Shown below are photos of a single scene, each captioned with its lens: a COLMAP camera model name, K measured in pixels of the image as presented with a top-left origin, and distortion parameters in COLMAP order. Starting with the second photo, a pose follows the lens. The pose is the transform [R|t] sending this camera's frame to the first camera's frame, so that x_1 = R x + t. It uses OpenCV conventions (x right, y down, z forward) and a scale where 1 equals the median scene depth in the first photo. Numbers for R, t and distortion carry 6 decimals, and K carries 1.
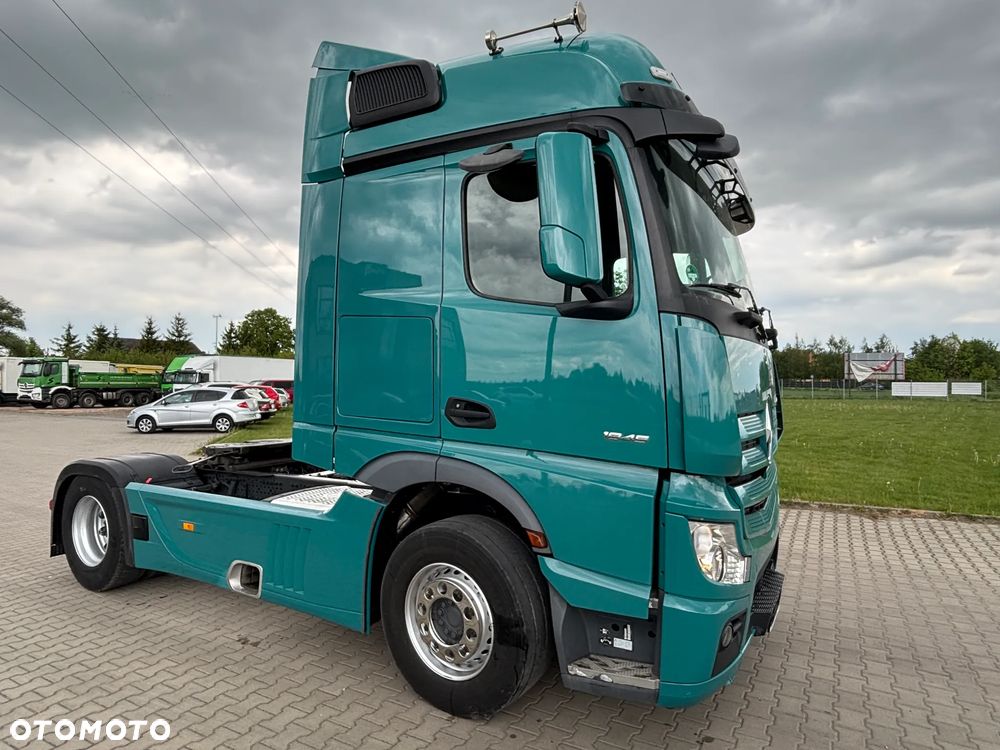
lens RADIAL K [[593.3, 0, 505.5], [0, 593.3, 372.7], [0, 0, 1]] dist [-0.002535, 0.000471]
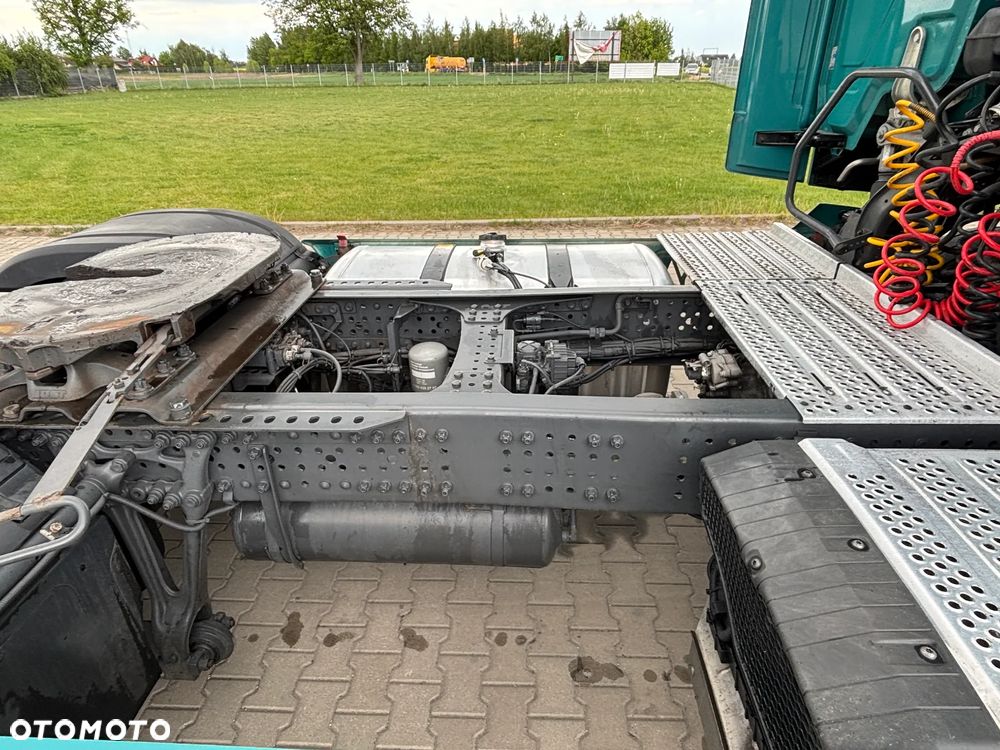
lens RADIAL K [[593.3, 0, 491.5], [0, 593.3, 371.8], [0, 0, 1]] dist [-0.002535, 0.000471]
pose [[0.894769, -0.219188, 0.389031, -0.699422], [0.012084, 0.882799, 0.469595, 0.043128], [-0.446366, -0.415478, 0.792550, 1.200783]]
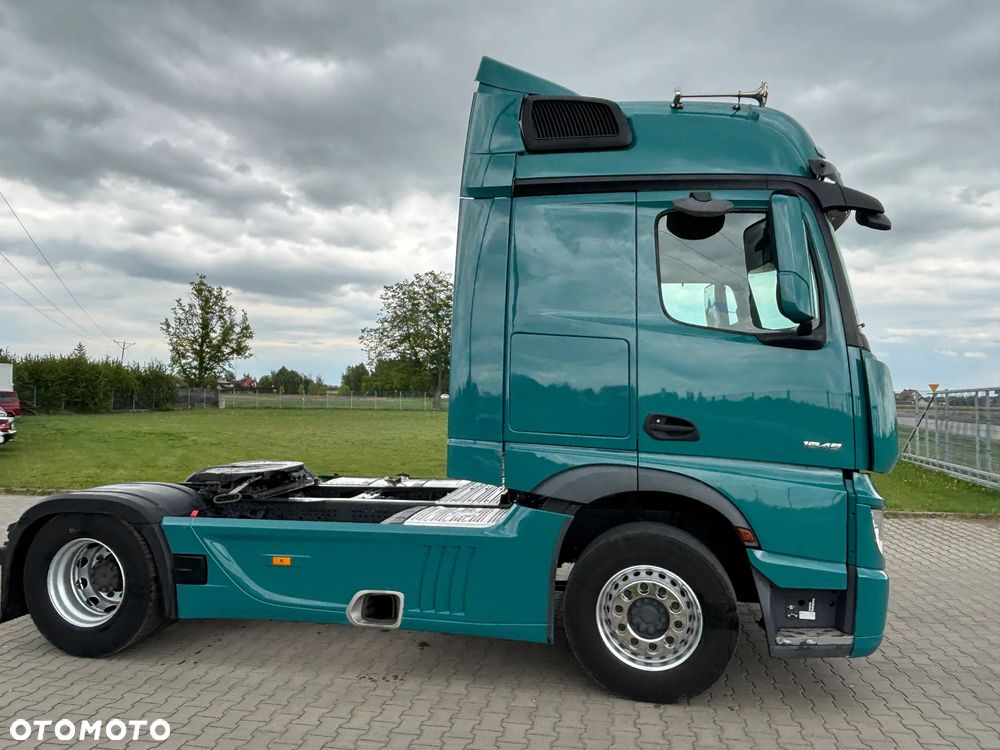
lens RADIAL K [[664.1, 0, 507.5], [0, 664.1, 376.8], [0, 0, 1]] dist [0.020980, -0.010709]
pose [[0.936190, 0.016759, 0.351093, -0.750085], [-0.012380, 0.999815, -0.014715, -0.005139], [-0.351275, 0.009430, 0.936225, -0.065604]]
